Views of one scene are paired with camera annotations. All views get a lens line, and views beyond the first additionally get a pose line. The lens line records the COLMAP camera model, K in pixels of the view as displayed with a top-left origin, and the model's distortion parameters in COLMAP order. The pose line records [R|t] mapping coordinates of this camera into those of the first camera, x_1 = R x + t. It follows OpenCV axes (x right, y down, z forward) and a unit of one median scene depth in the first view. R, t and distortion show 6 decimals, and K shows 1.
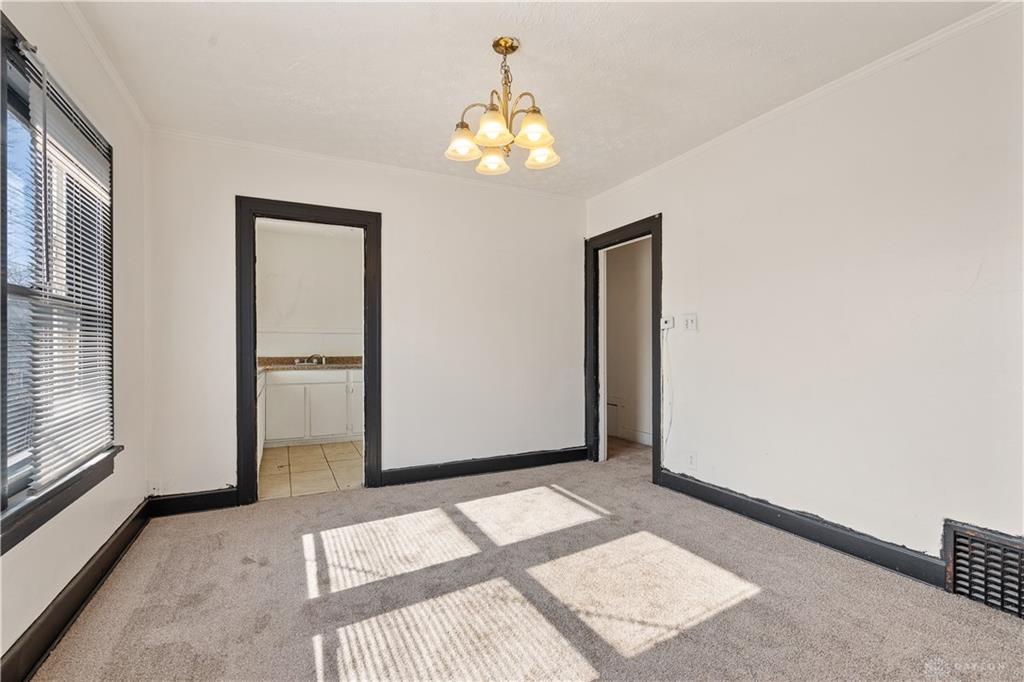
lens RADIAL K [[481.6, 0, 512.0], [0, 481.6, 341.0], [0, 0, 1]] dist [0.001267, 0.000184]
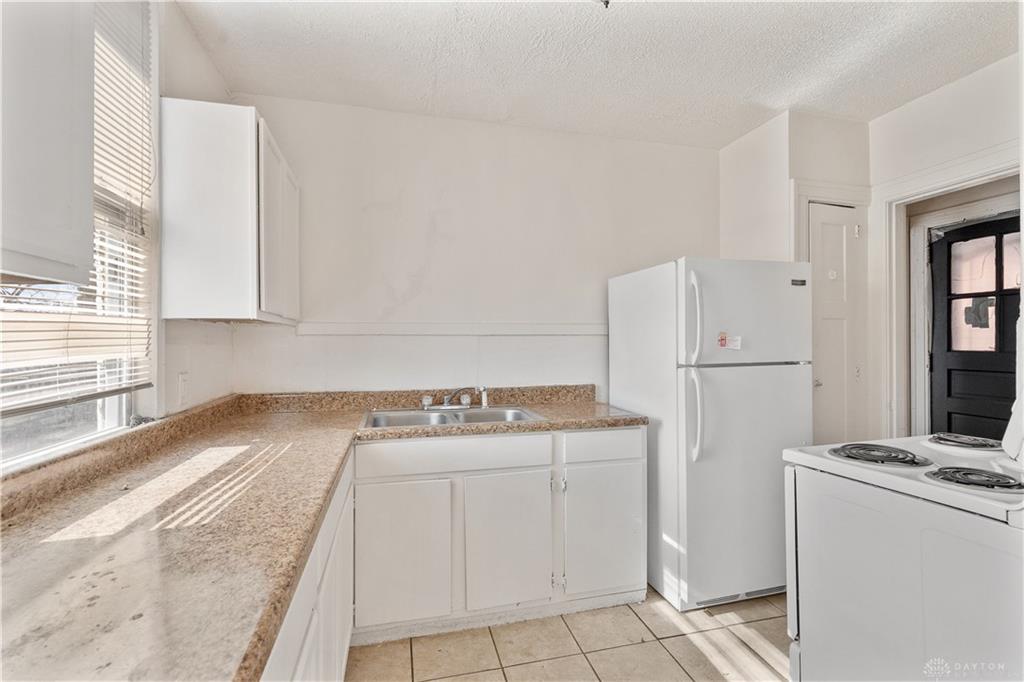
lens RADIAL K [[457.4, 0, 512.0], [0, 457.4, 341.0], [0, 0, 1]] dist [-0.001211, -0.000392]
pose [[0.980199, -0.000414, -0.198013, -0.290322], [0.000883, 0.999997, 0.002279, -0.012786], [0.198012, -0.002409, 0.980197, 0.611865]]
